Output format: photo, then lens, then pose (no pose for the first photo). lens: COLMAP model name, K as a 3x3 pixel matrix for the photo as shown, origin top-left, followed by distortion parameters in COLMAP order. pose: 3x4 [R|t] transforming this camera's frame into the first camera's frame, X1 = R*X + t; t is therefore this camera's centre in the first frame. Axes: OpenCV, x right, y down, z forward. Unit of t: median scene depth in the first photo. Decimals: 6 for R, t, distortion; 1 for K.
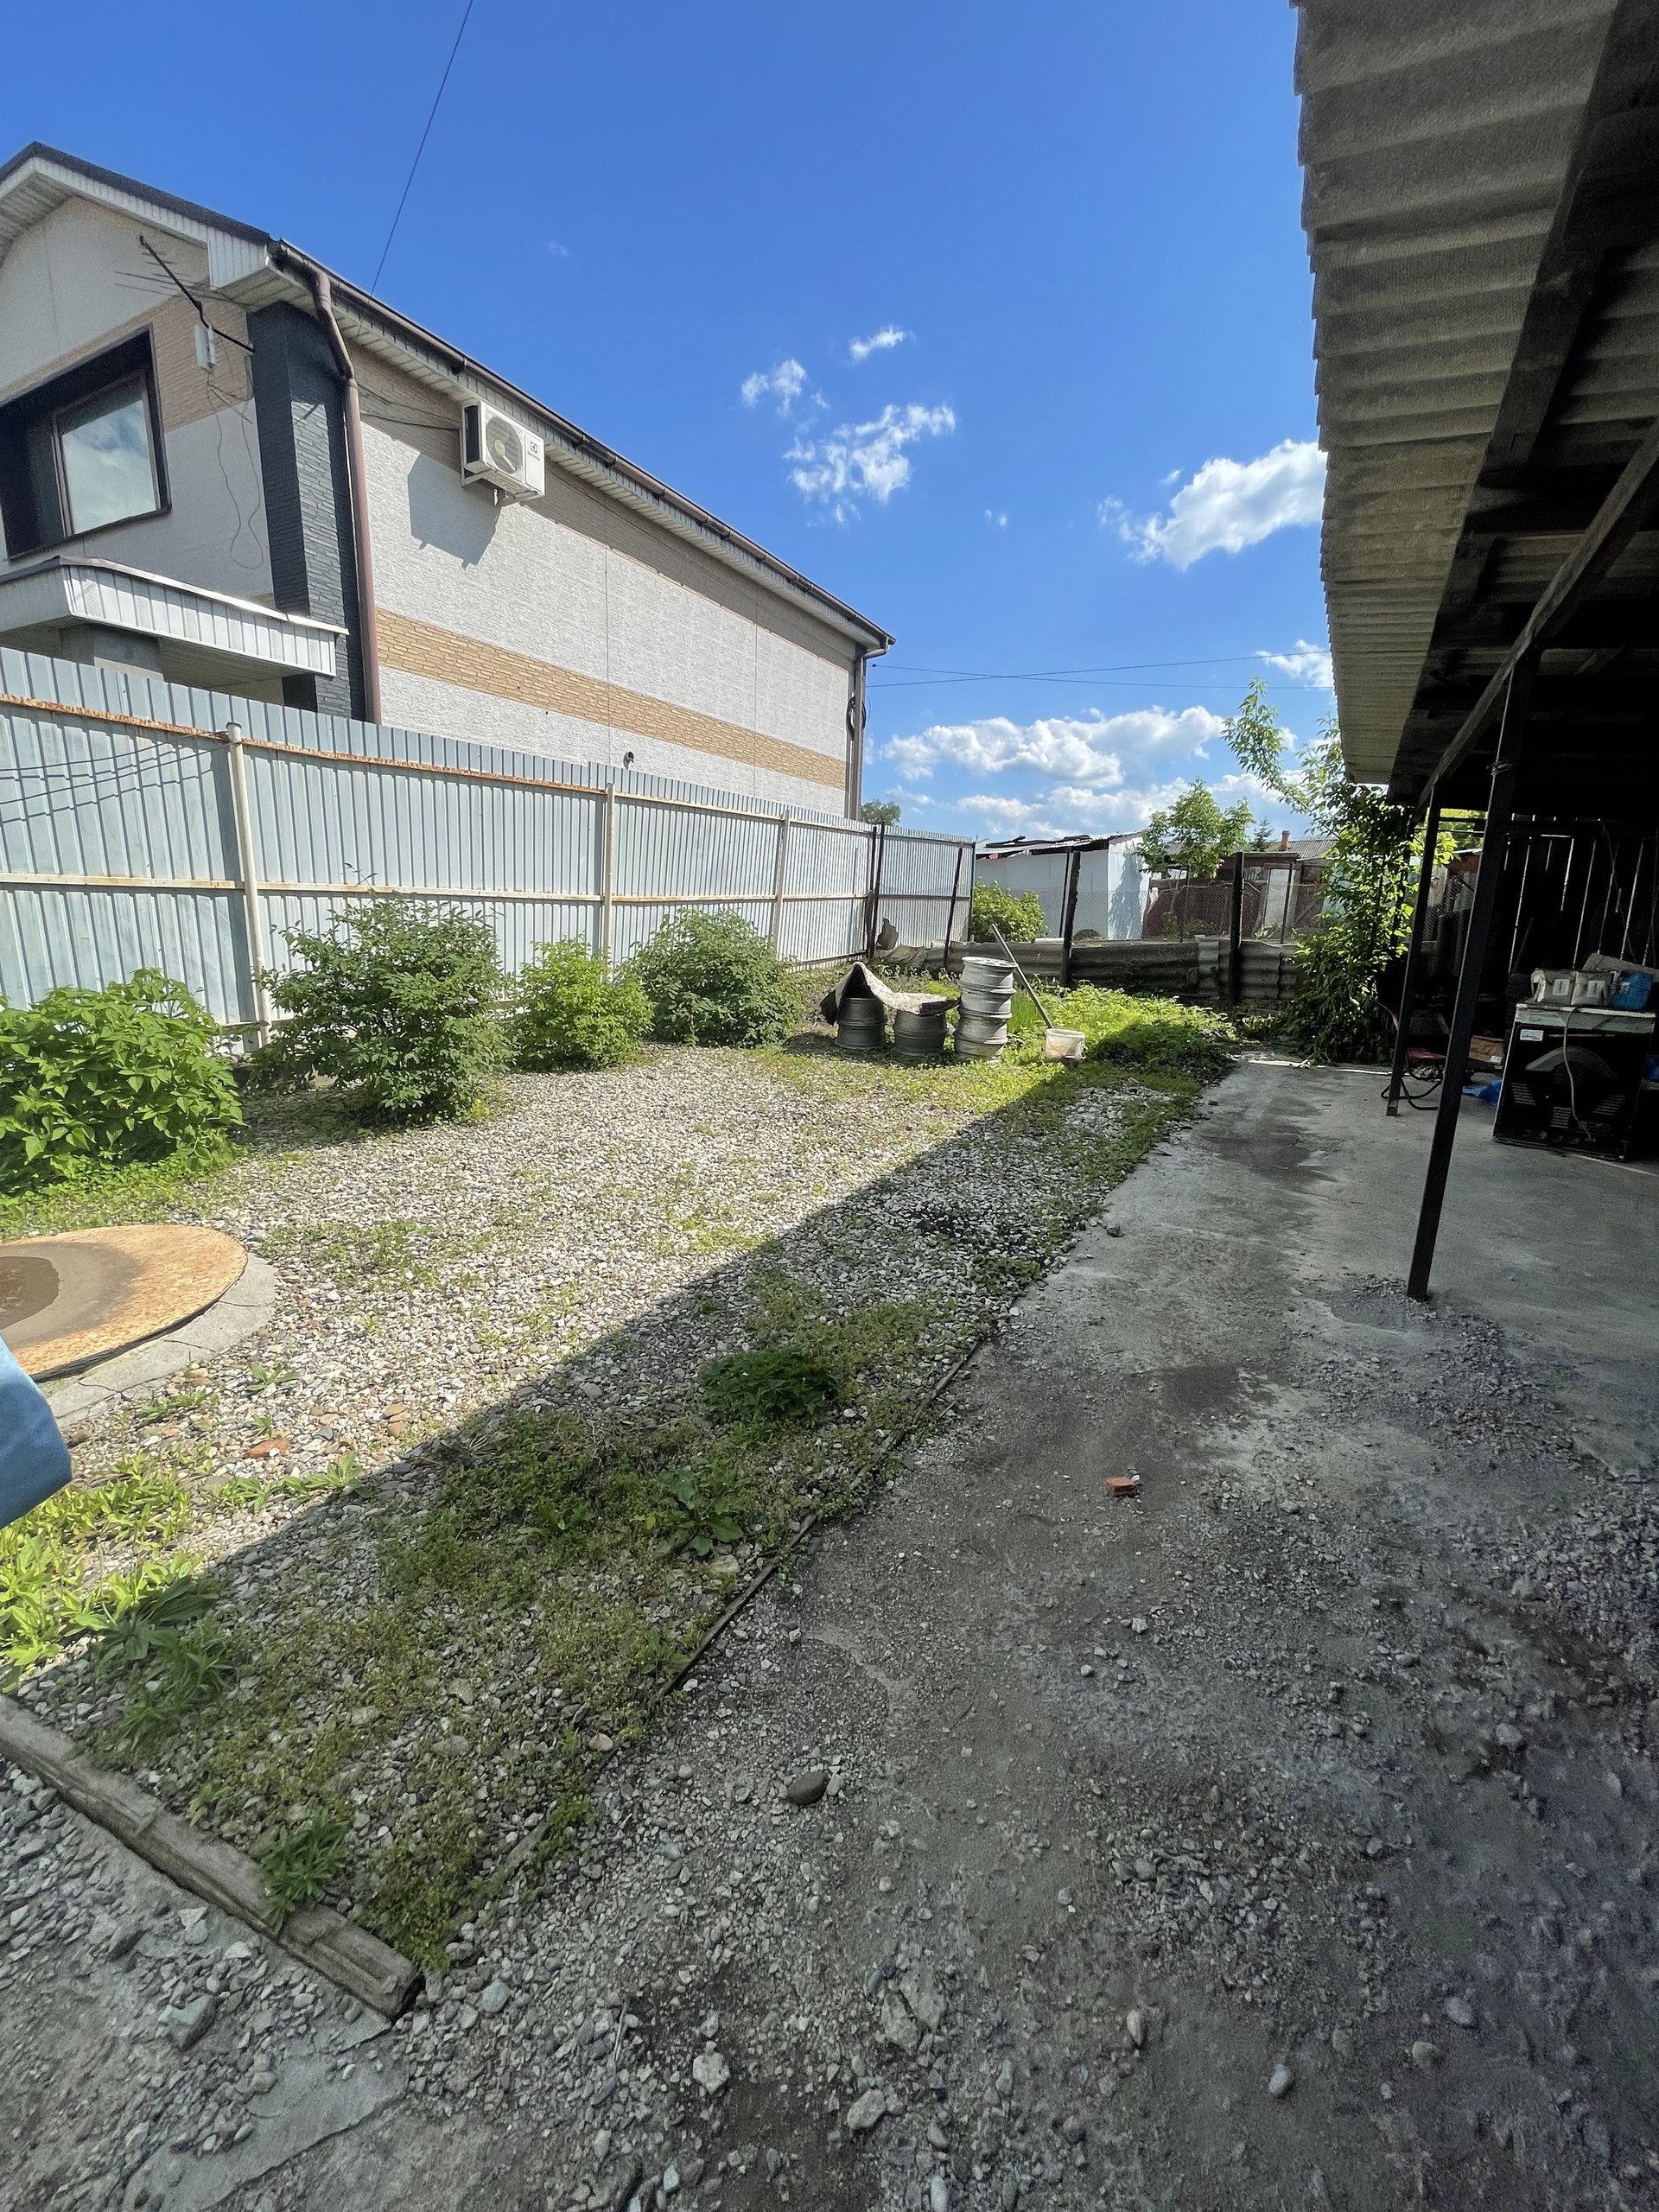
lens RADIAL K [[888.4, 0, 826.5], [0, 888.4, 1102.9], [0, 0, 1]] dist [0.001834, -0.000368]
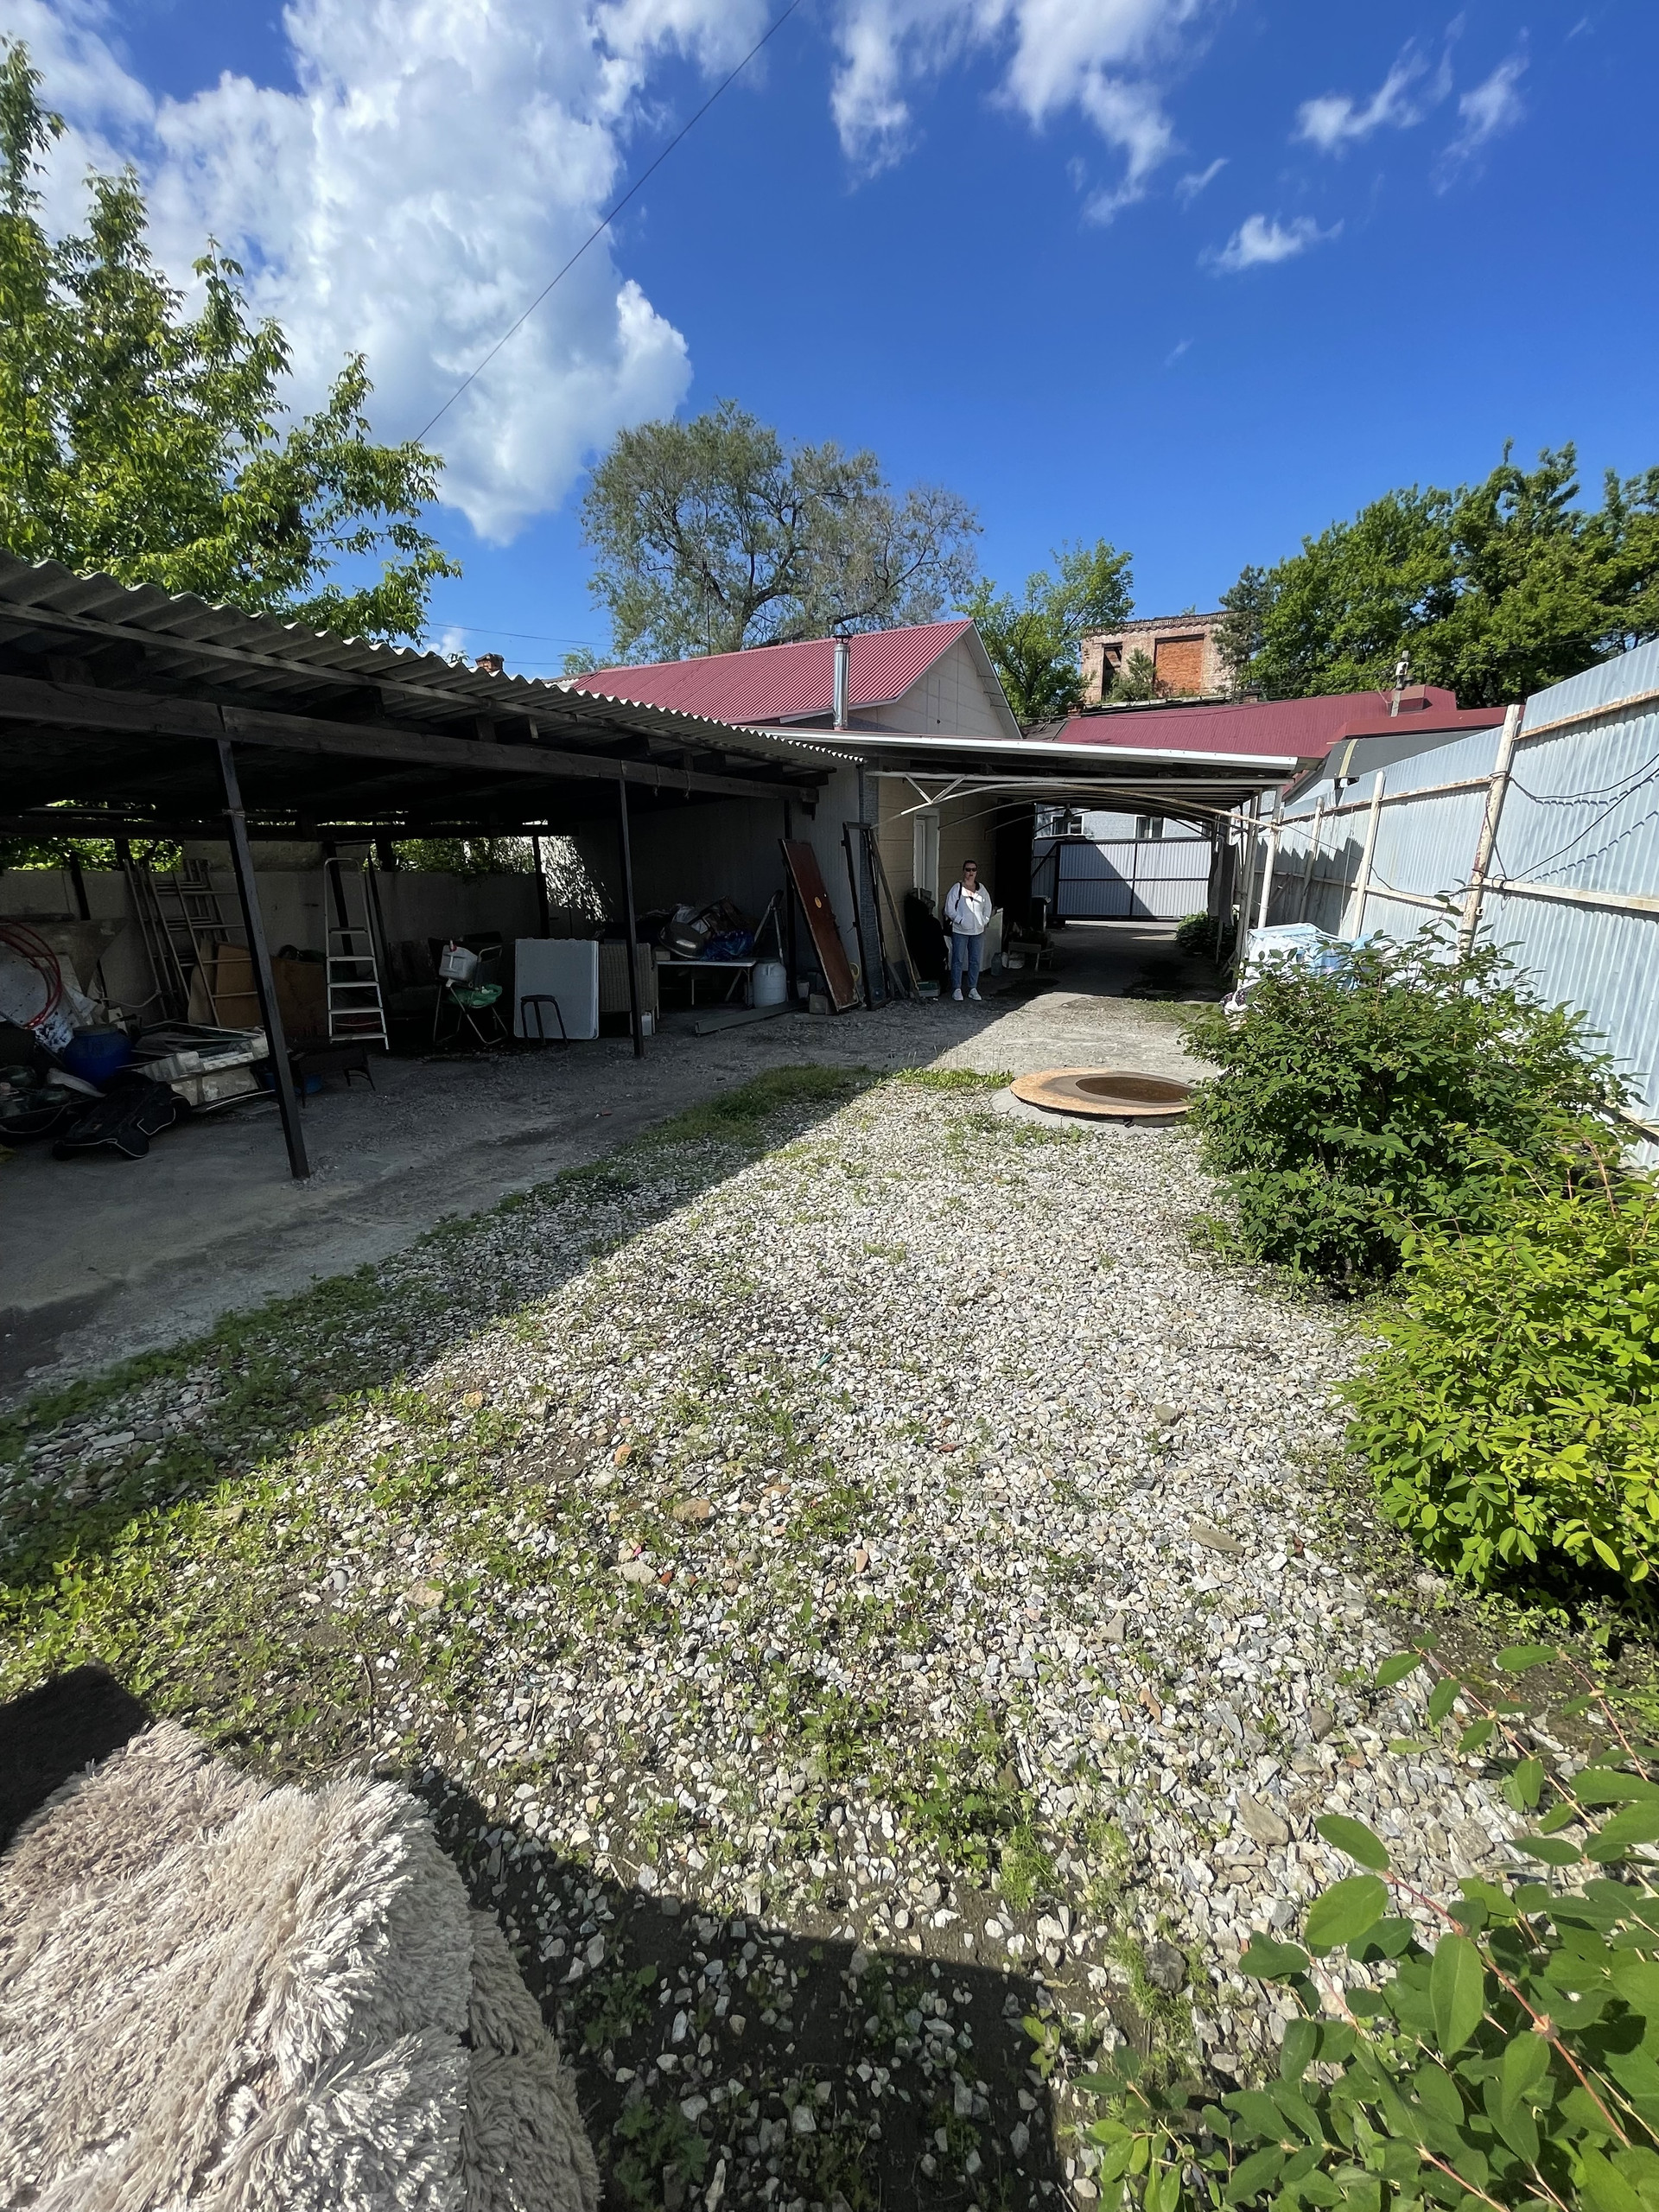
lens RADIAL K [[888.4, 0, 820.6], [0, 888.4, 1106.1], [0, 0, 1]] dist [0.001834, -0.000368]
pose [[-0.993498, 0.020968, -0.111900, -0.010425], [-0.035360, 0.877449, 0.478364, -0.573977], [0.108217, 0.479211, -0.871003, 2.179887]]
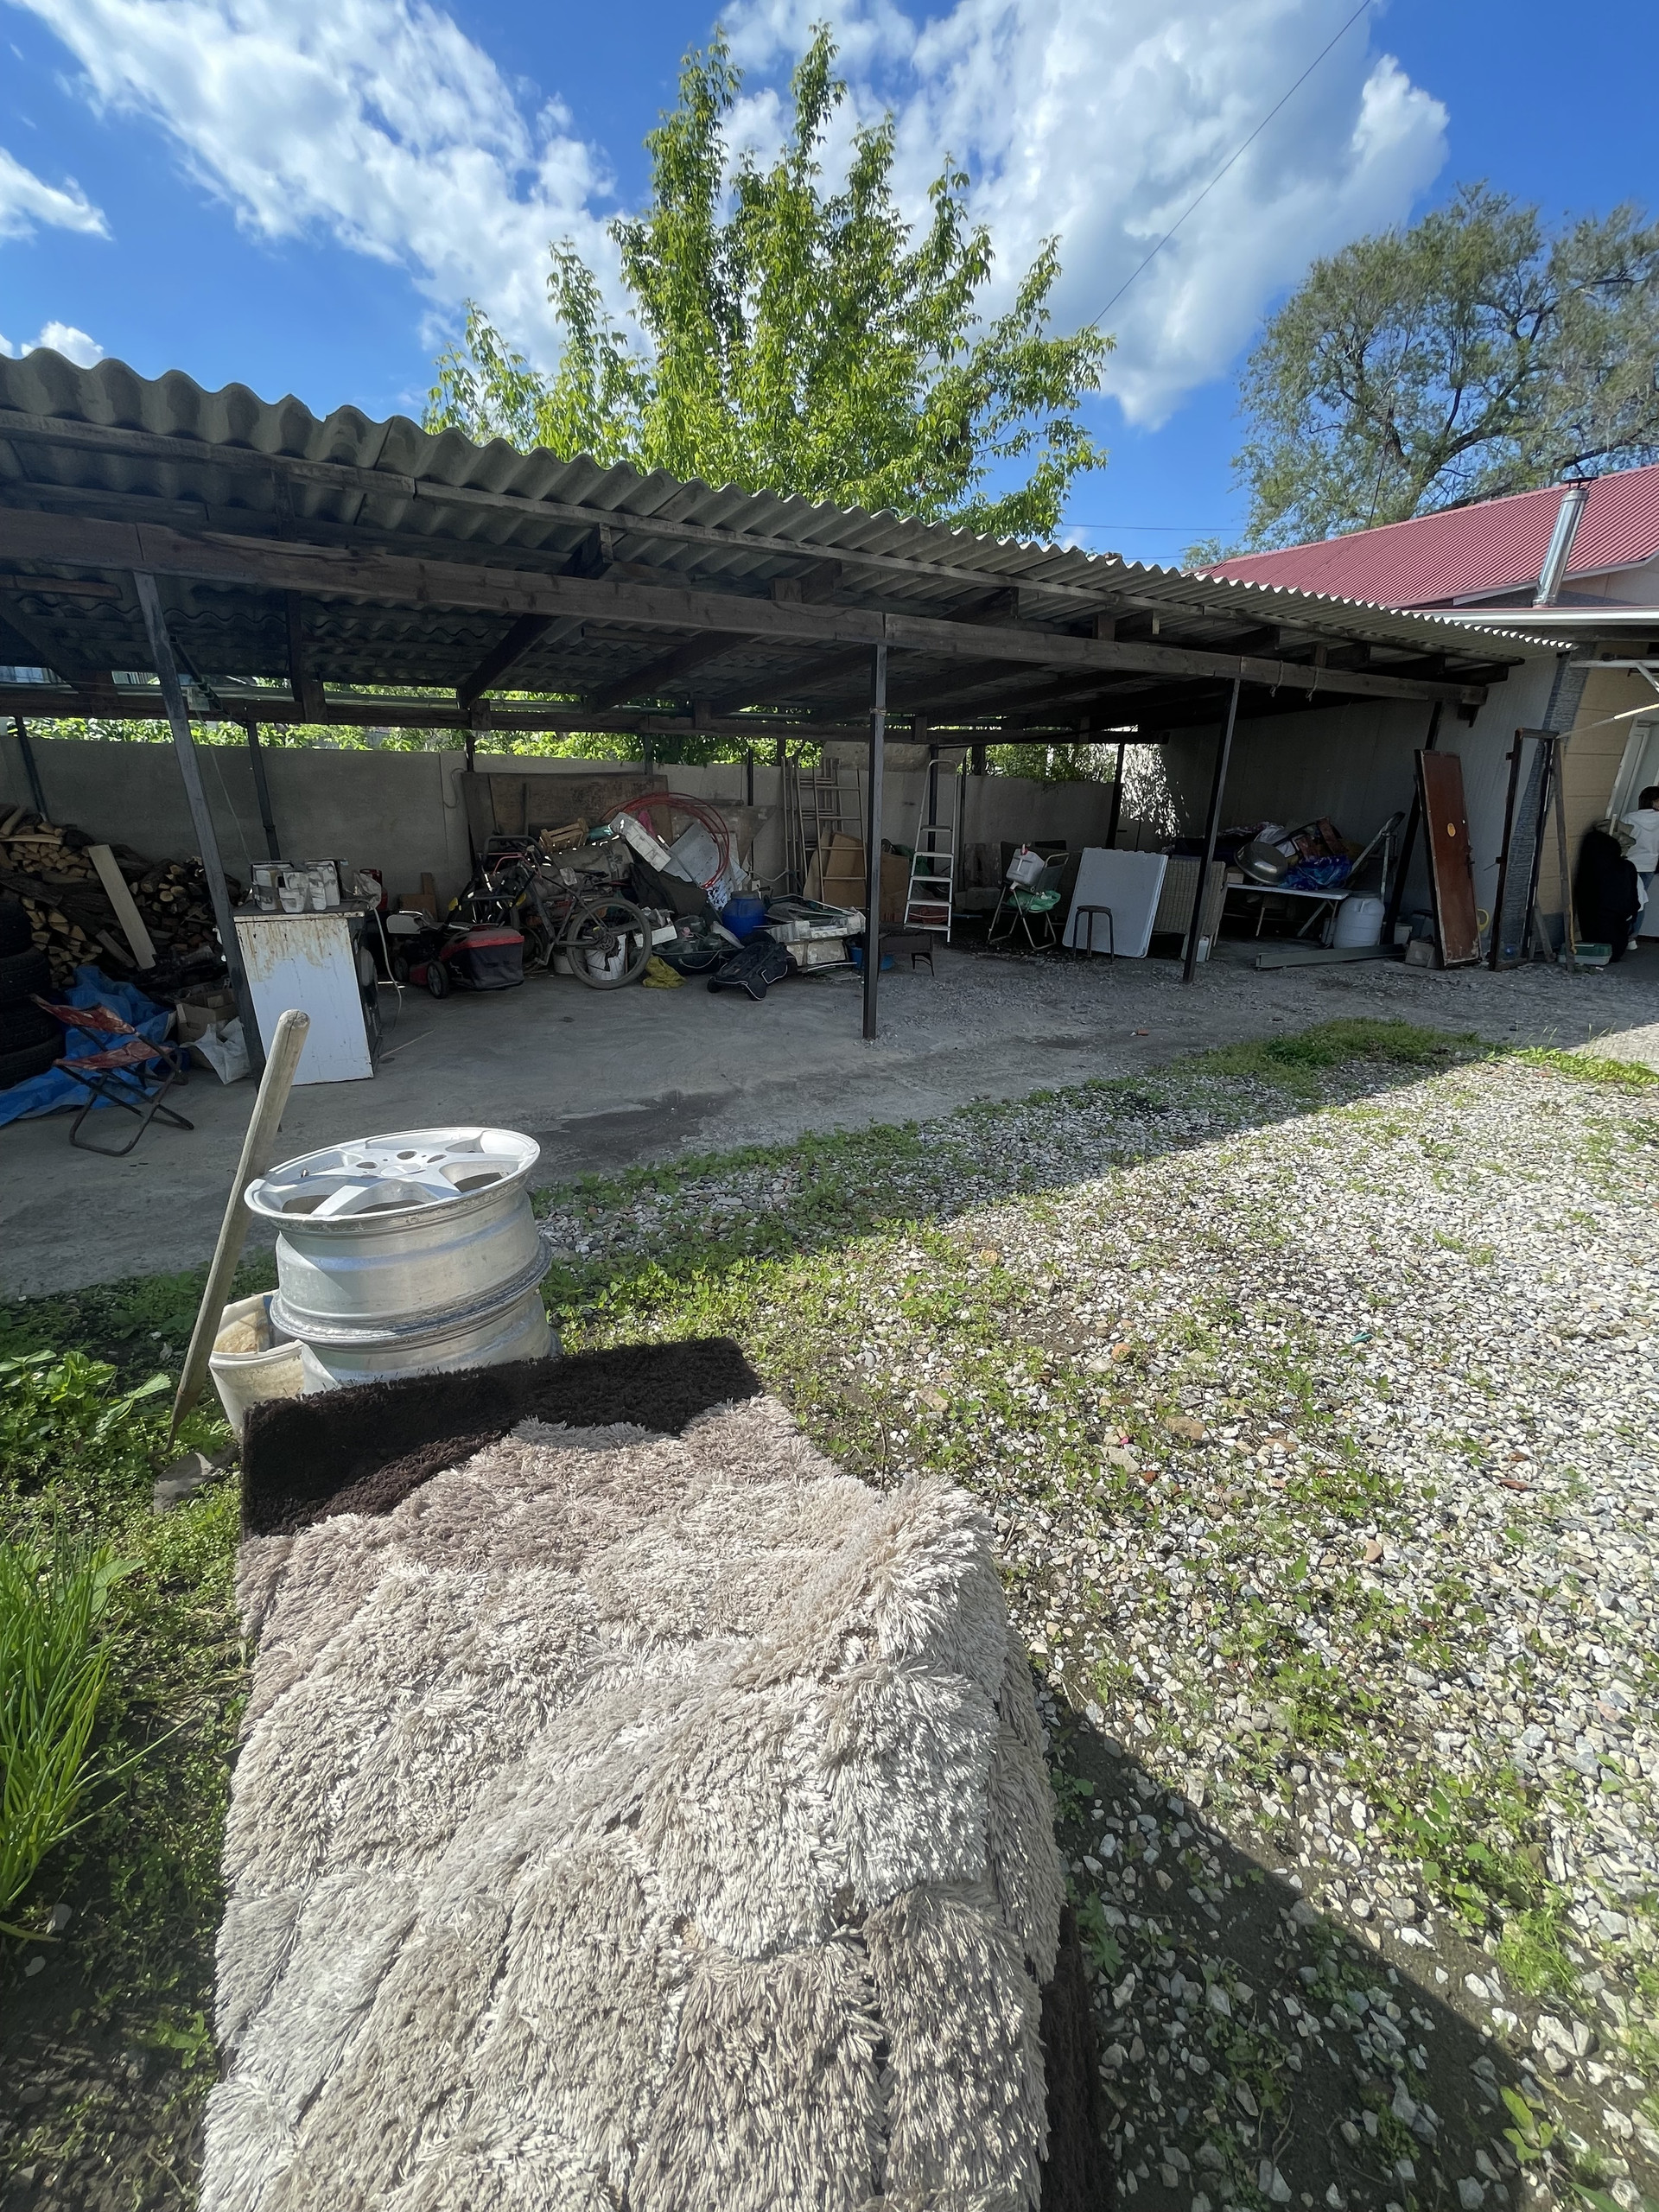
lens RADIAL K [[888.4, 0, 823.1], [0, 888.4, 1106.3], [0, 0, 1]] dist [0.001834, -0.000368]
pose [[-0.888186, -0.196470, 0.415362, 0.023273], [0.069676, 0.835931, 0.544394, -0.562223], [-0.454171, 0.512464, -0.728773, 2.209271]]
